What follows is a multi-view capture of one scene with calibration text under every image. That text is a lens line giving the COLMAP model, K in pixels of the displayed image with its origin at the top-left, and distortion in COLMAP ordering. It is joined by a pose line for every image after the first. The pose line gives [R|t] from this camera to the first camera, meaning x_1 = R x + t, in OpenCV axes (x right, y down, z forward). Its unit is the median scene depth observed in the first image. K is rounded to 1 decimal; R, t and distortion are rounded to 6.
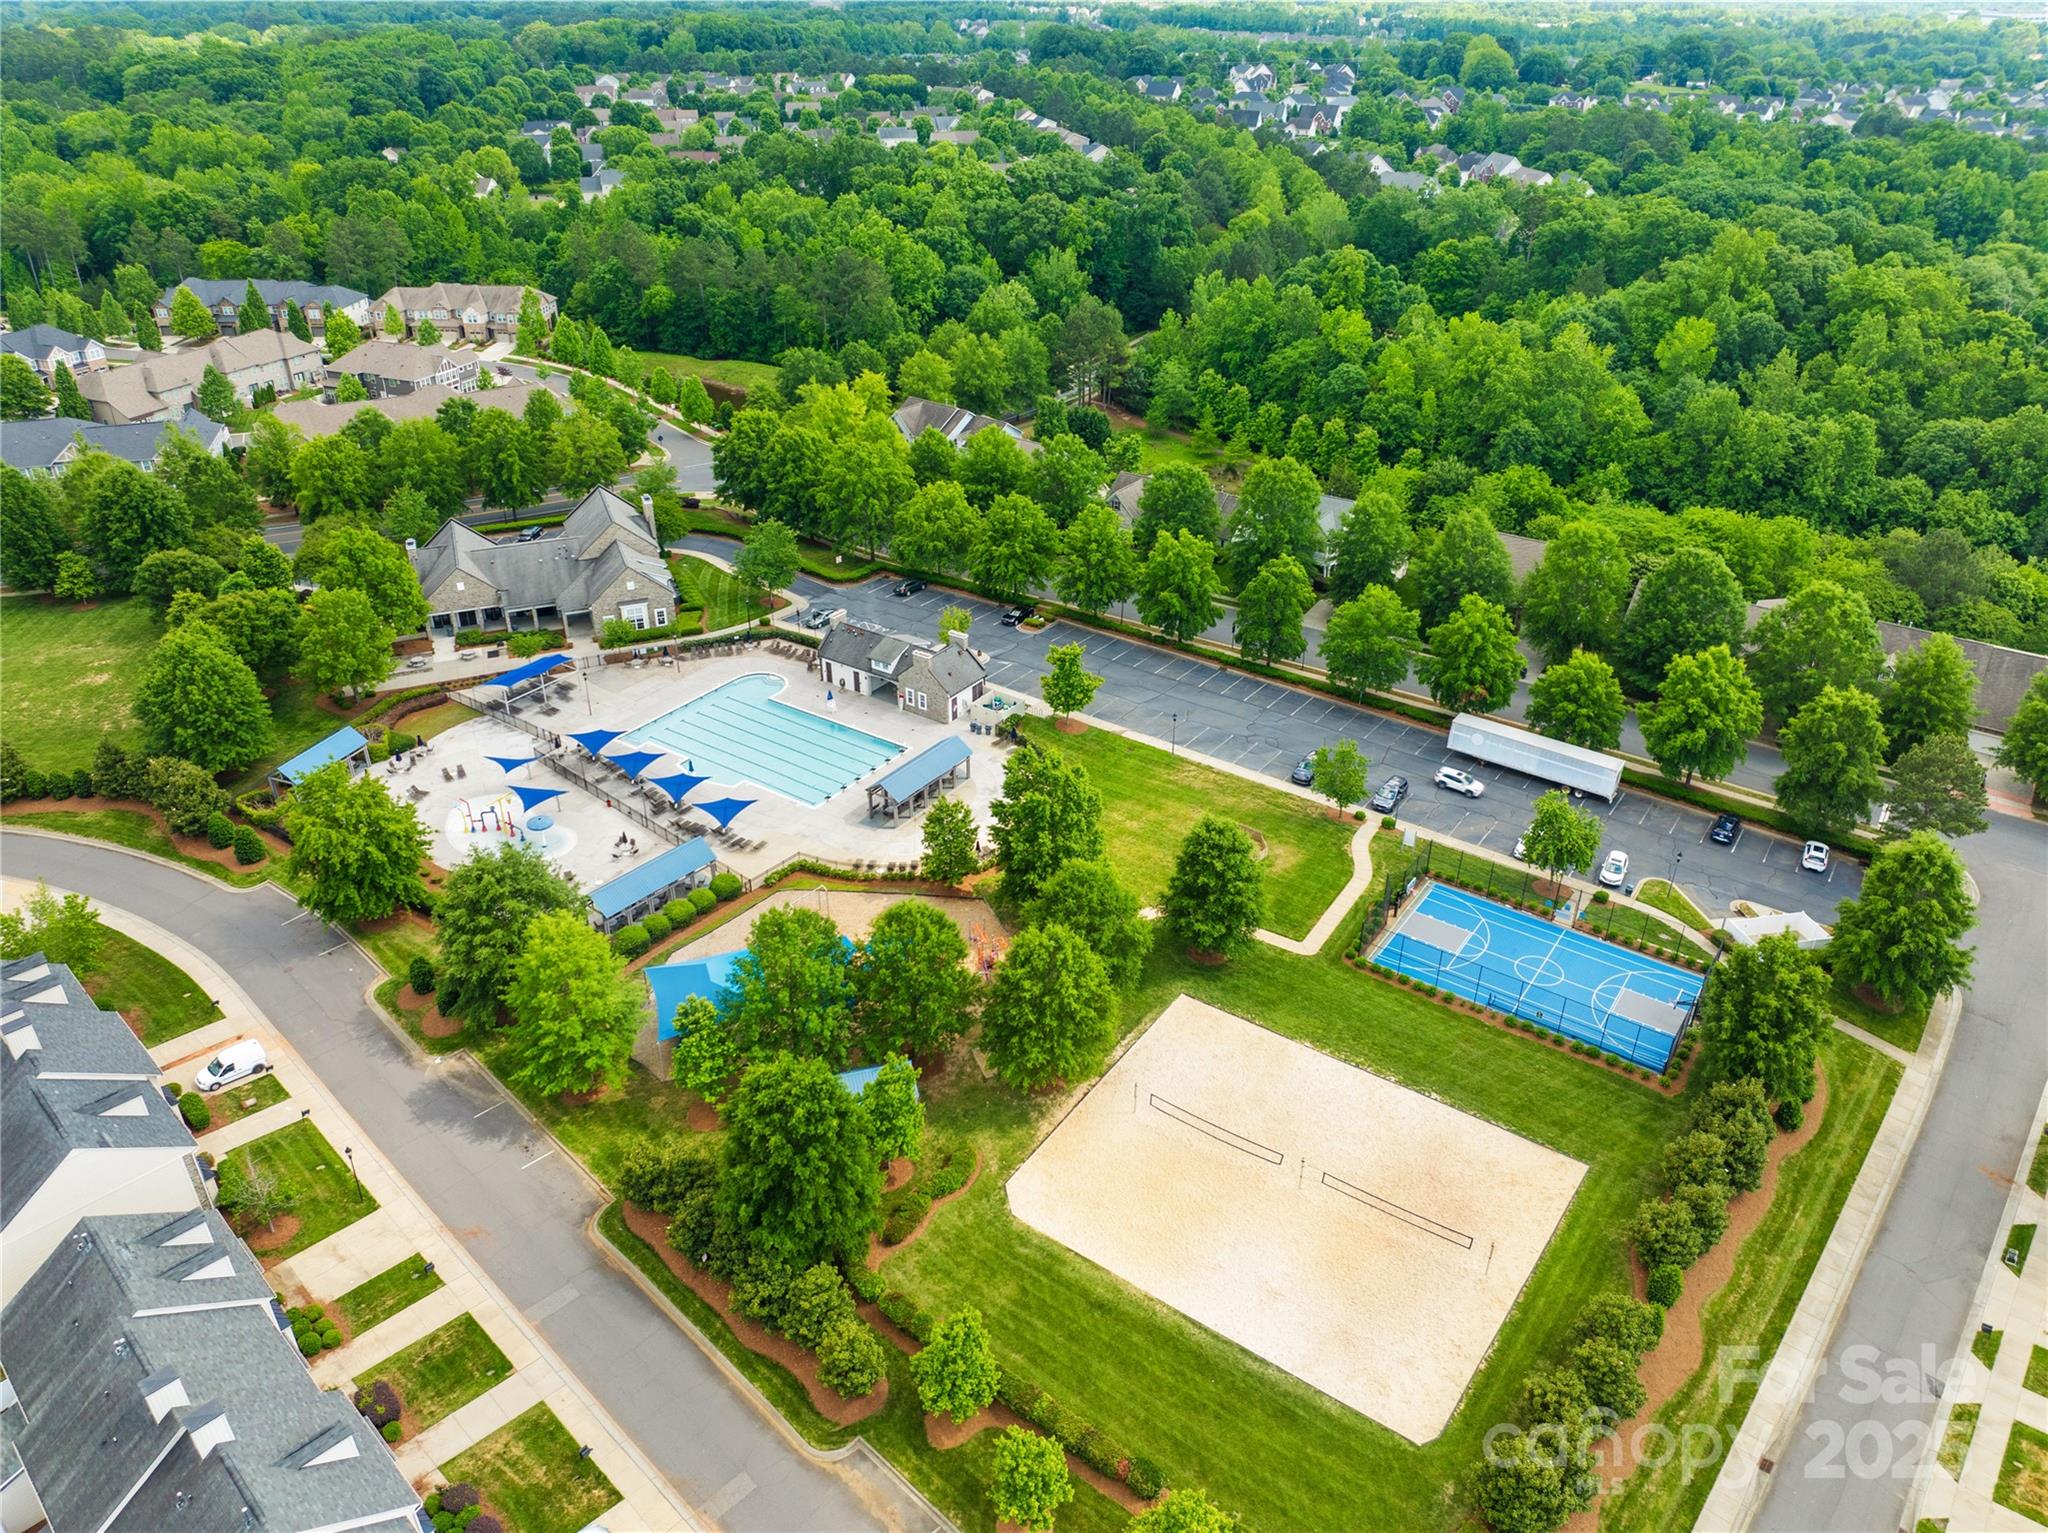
lens RADIAL K [[1444.4, 0, 1027.0], [0, 1444.4, 766.8], [0, 0, 1]] dist [-0.043721, 0.006514]
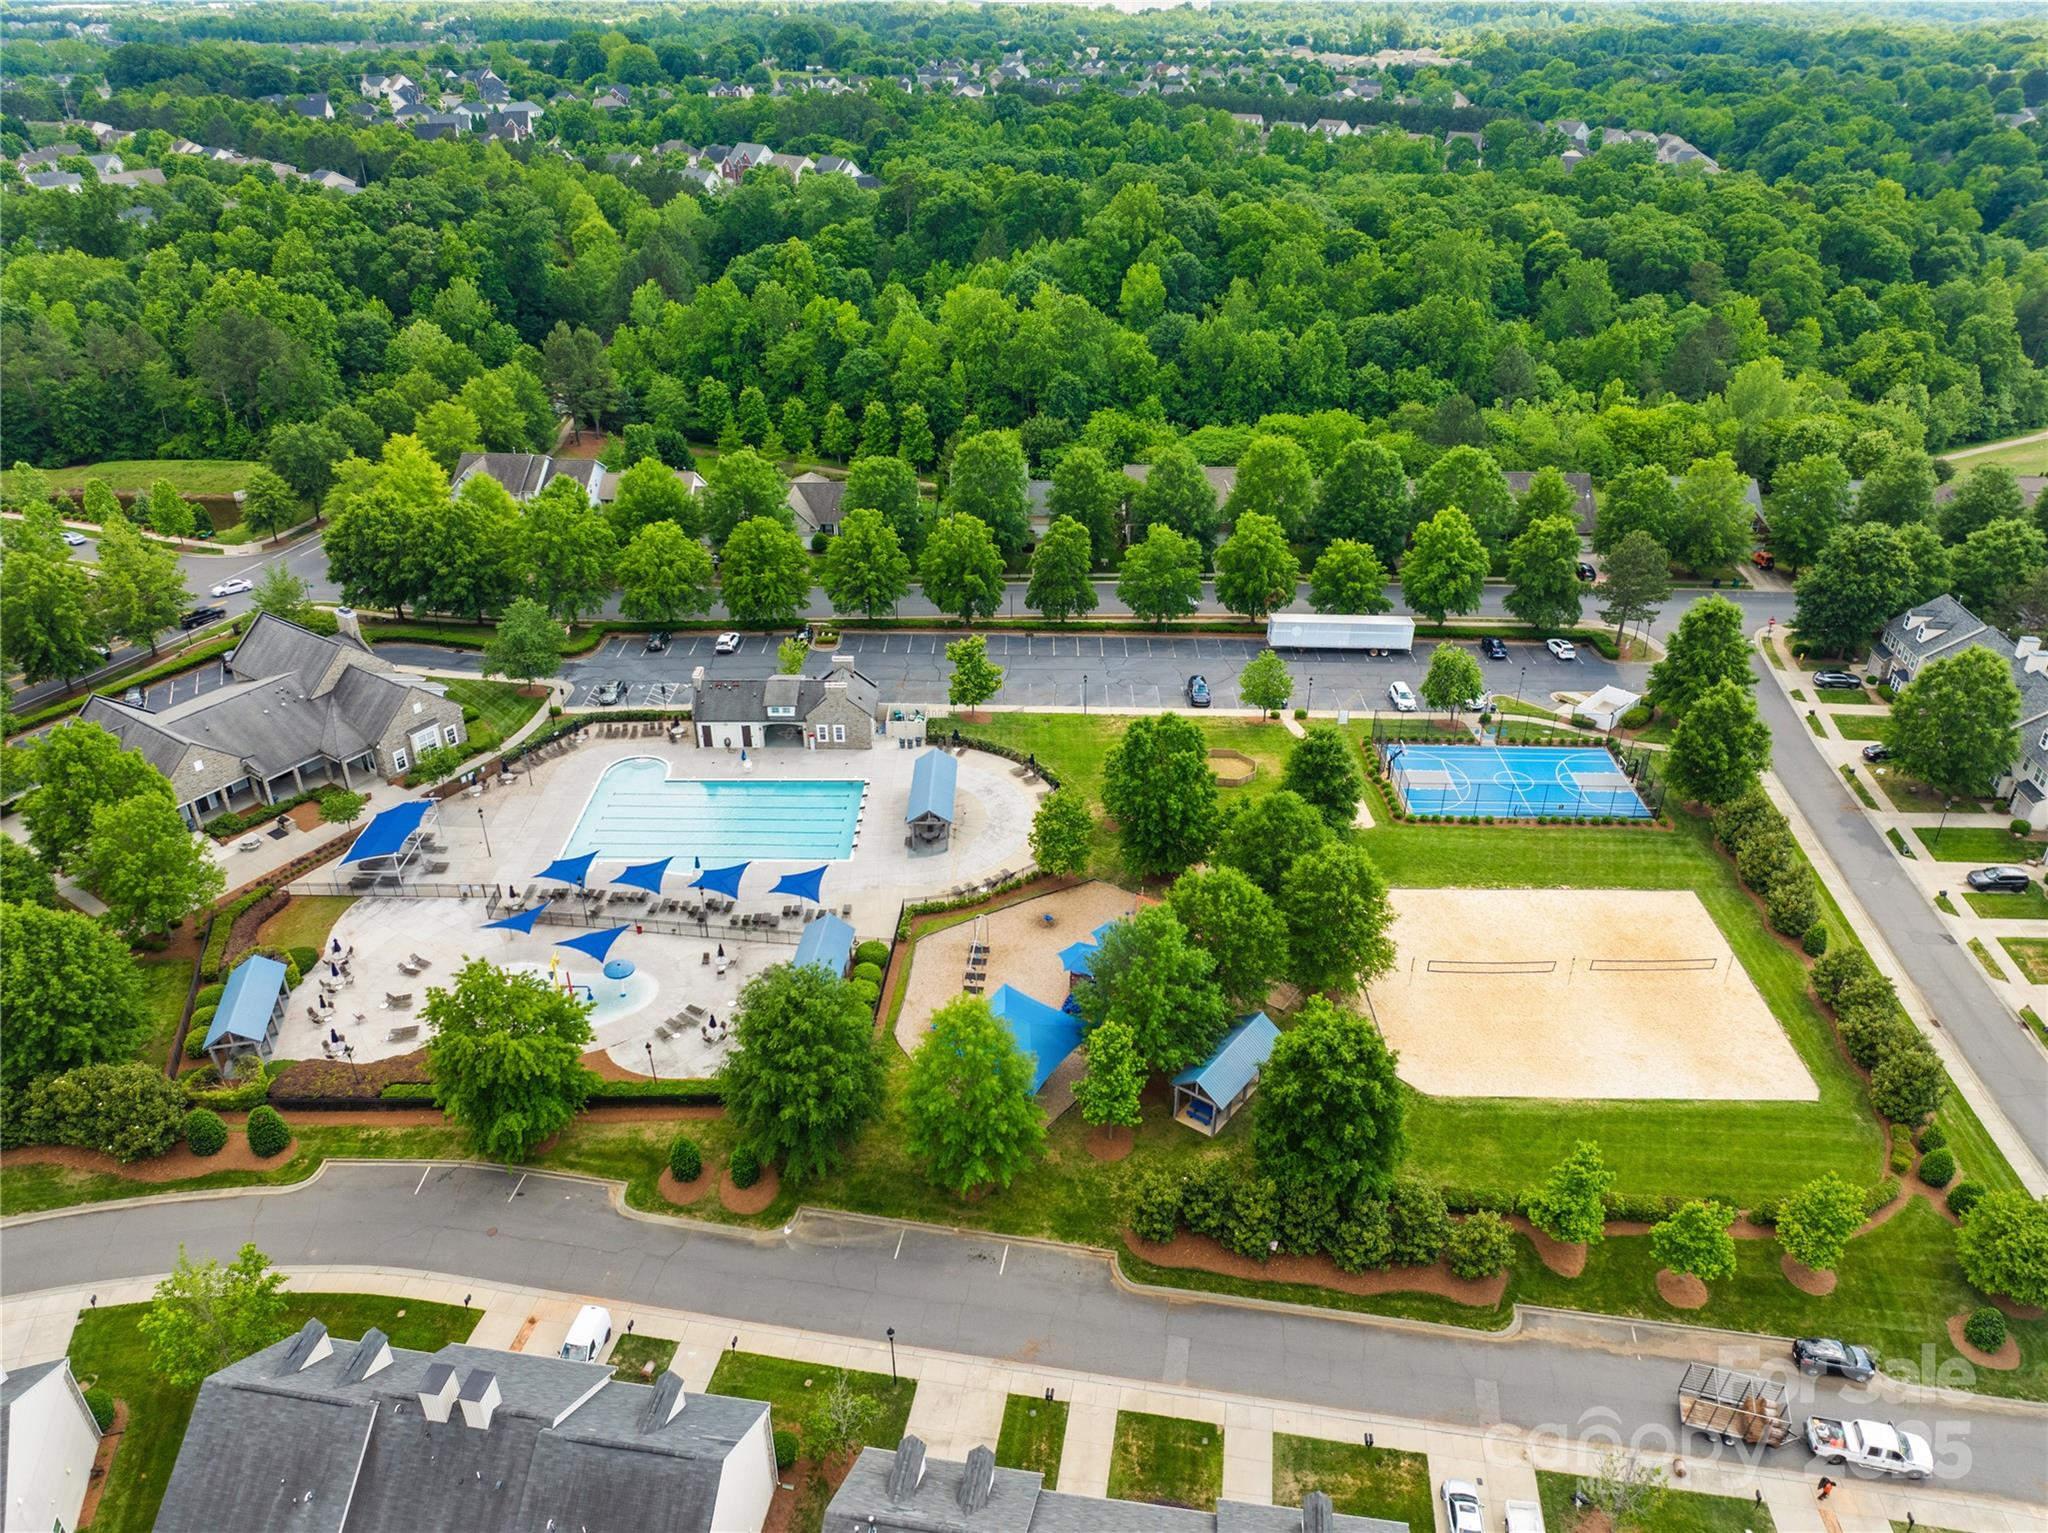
lens RADIAL K [[1444.4, 0, 1028.1], [0, 1444.4, 766.7], [0, 0, 1]] dist [-0.043721, 0.006514]
pose [[0.819127, -0.282368, 0.499299, -0.451420], [0.281745, 0.956266, 0.078577, -0.063733], [-0.499650, 0.076311, 0.862859, 0.107584]]
